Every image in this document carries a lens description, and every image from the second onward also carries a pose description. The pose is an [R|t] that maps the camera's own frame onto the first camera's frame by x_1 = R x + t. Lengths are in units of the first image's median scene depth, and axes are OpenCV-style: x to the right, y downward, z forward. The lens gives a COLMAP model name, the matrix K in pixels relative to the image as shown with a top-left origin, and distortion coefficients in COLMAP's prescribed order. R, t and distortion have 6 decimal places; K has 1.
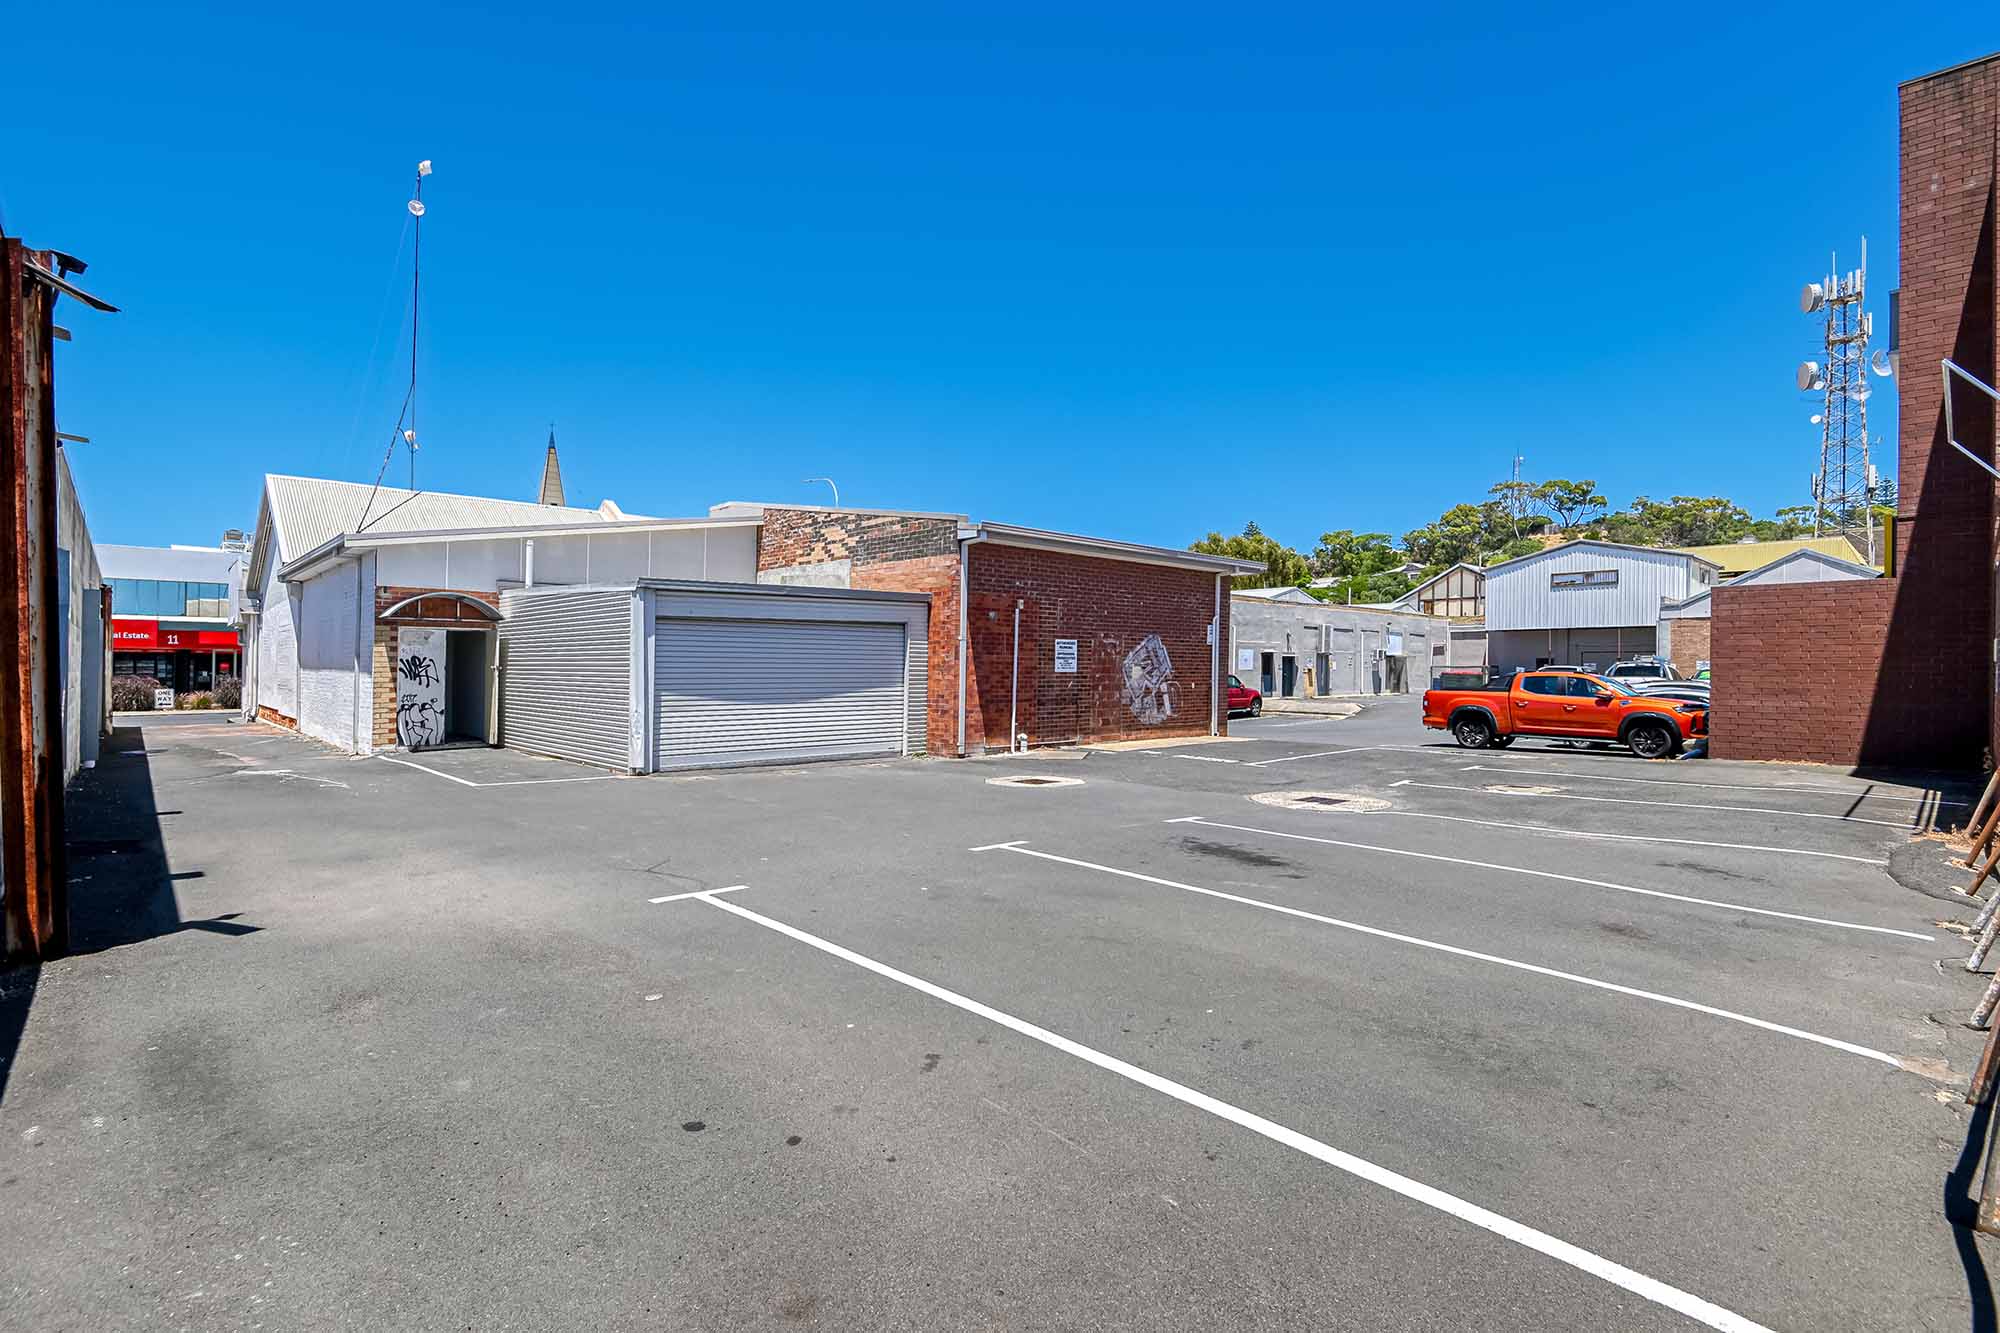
lens RADIAL K [[919.6, 0, 991.8], [0, 919.6, 645.8], [0, 0, 1]] dist [-0.002227, -0.001183]
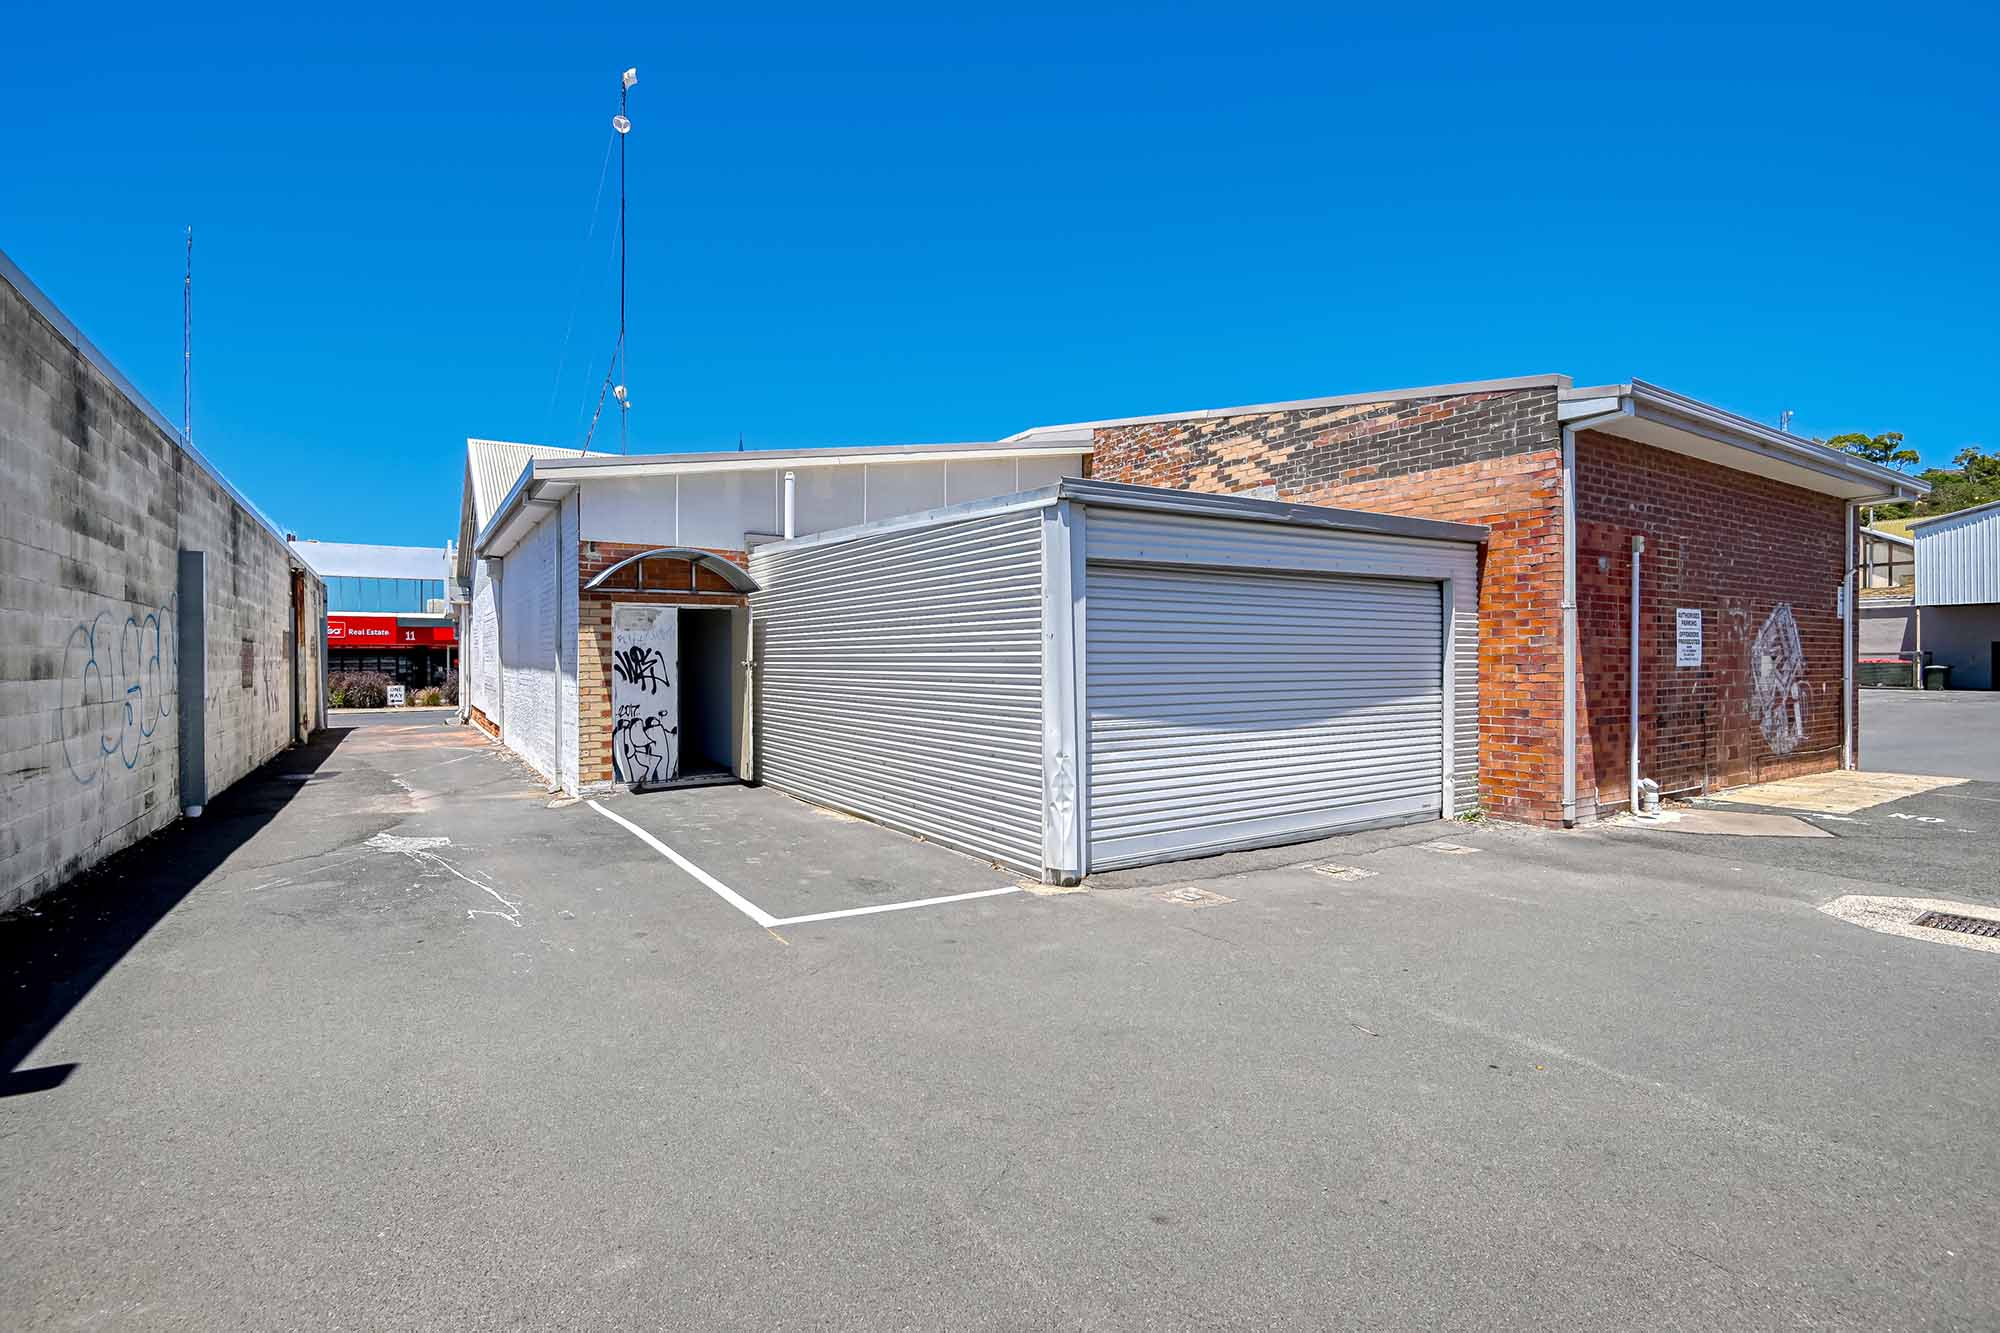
lens RADIAL K [[919.6, 0, 995.6], [0, 919.6, 659.5], [0, 0, 1]] dist [-0.002227, -0.001183]
pose [[0.984006, -0.005633, -0.178046, -0.242659], [0.009956, 0.999677, 0.023398, 0.006917], [0.177856, -0.024796, 0.983744, 0.375452]]
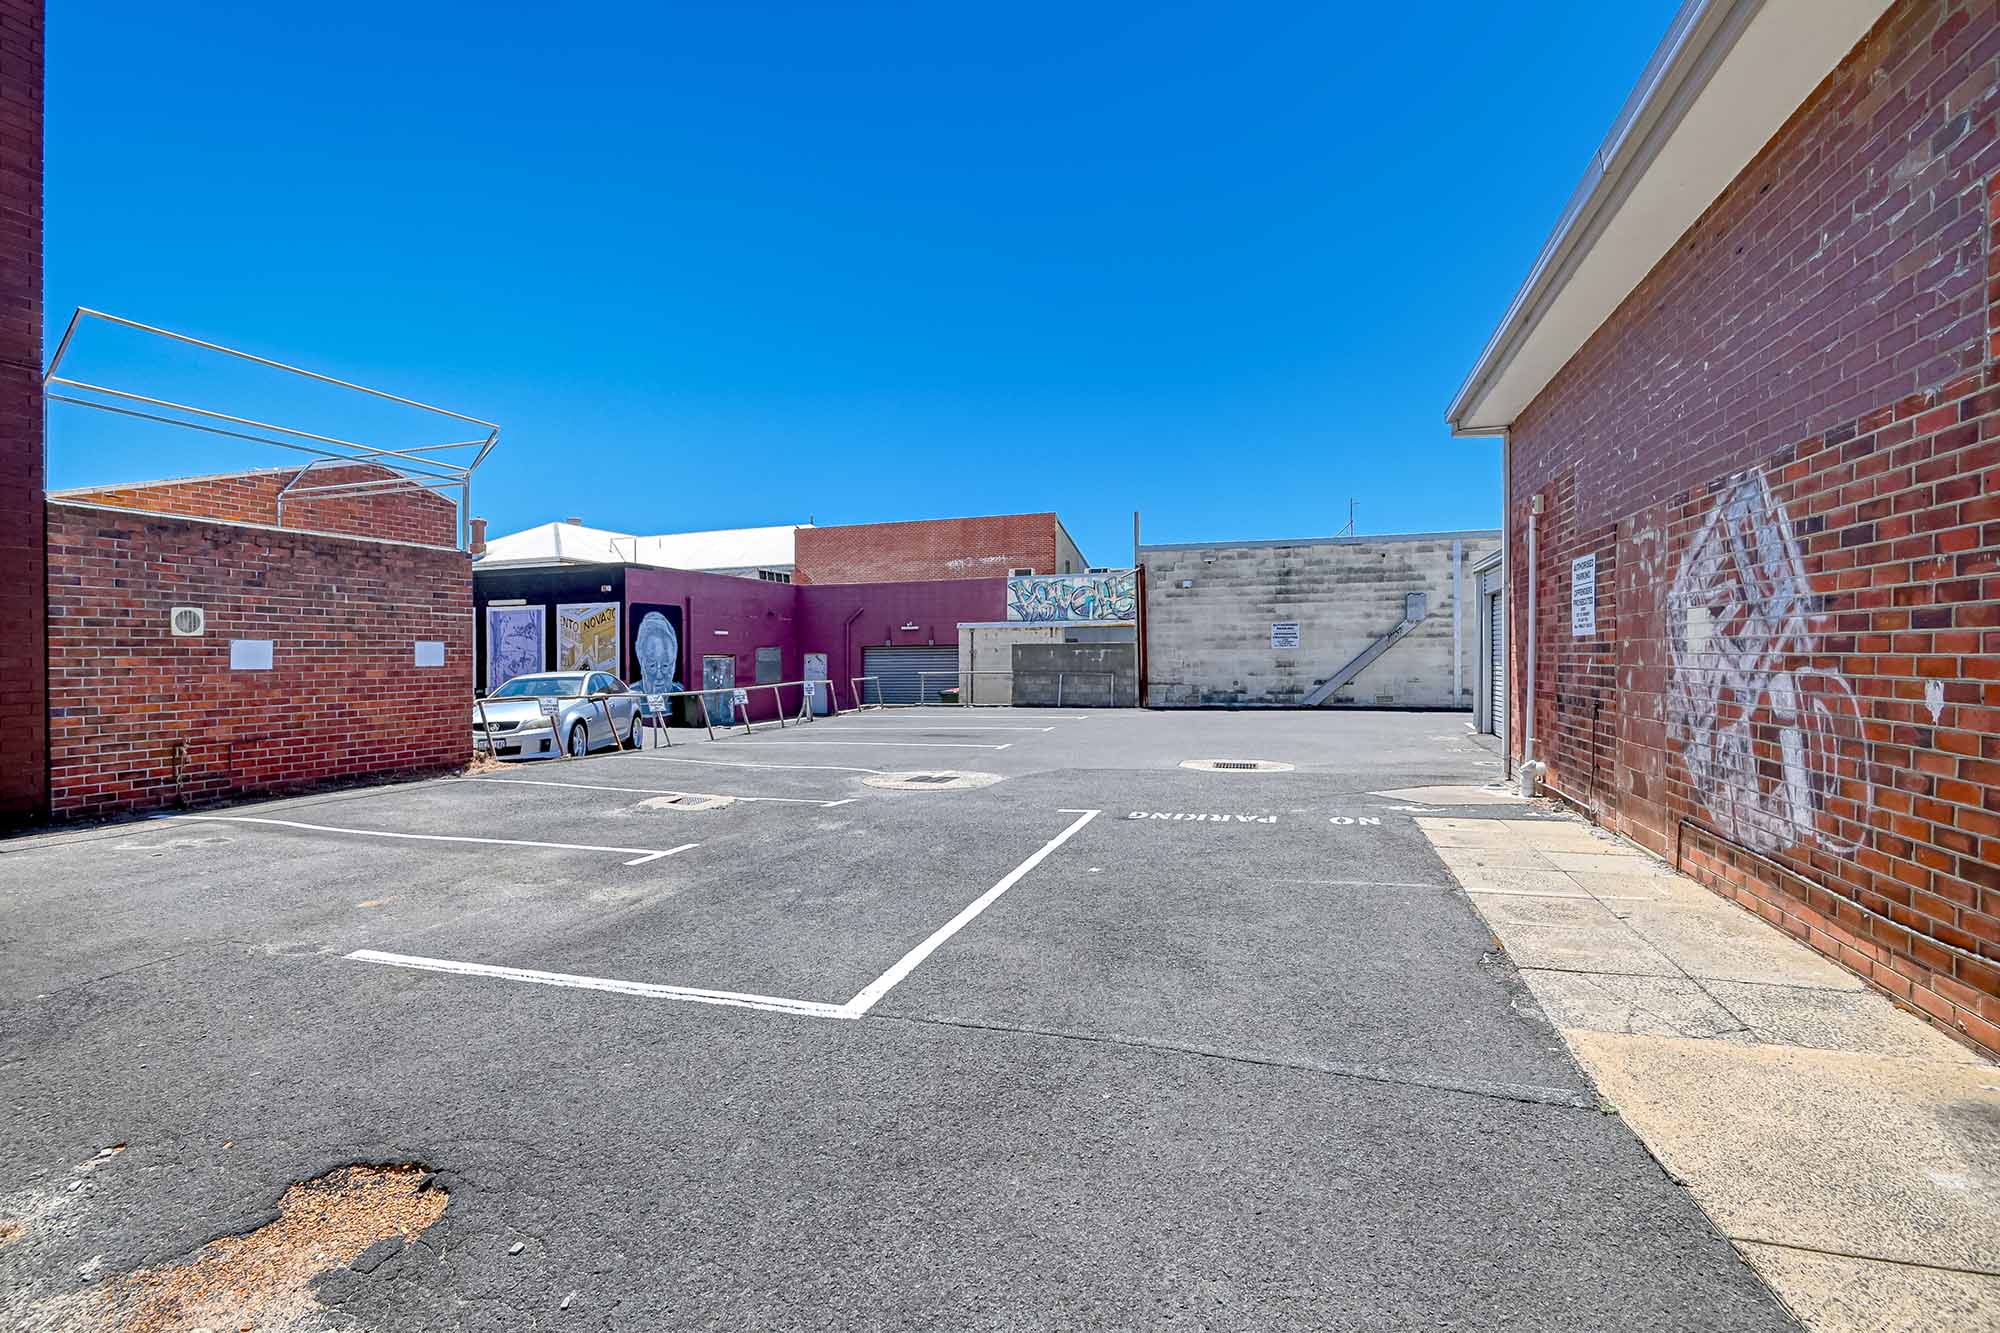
lens RADIAL K [[919.6, 0, 1001.4], [0, 919.6, 654.1], [0, 0, 1]] dist [-0.002227, -0.001183]
pose [[-0.875331, 0.000955, -0.483523, 0.512971], [0.014808, 0.999582, -0.024834, 0.043667], [0.483297, -0.028898, -0.874979, 1.252686]]
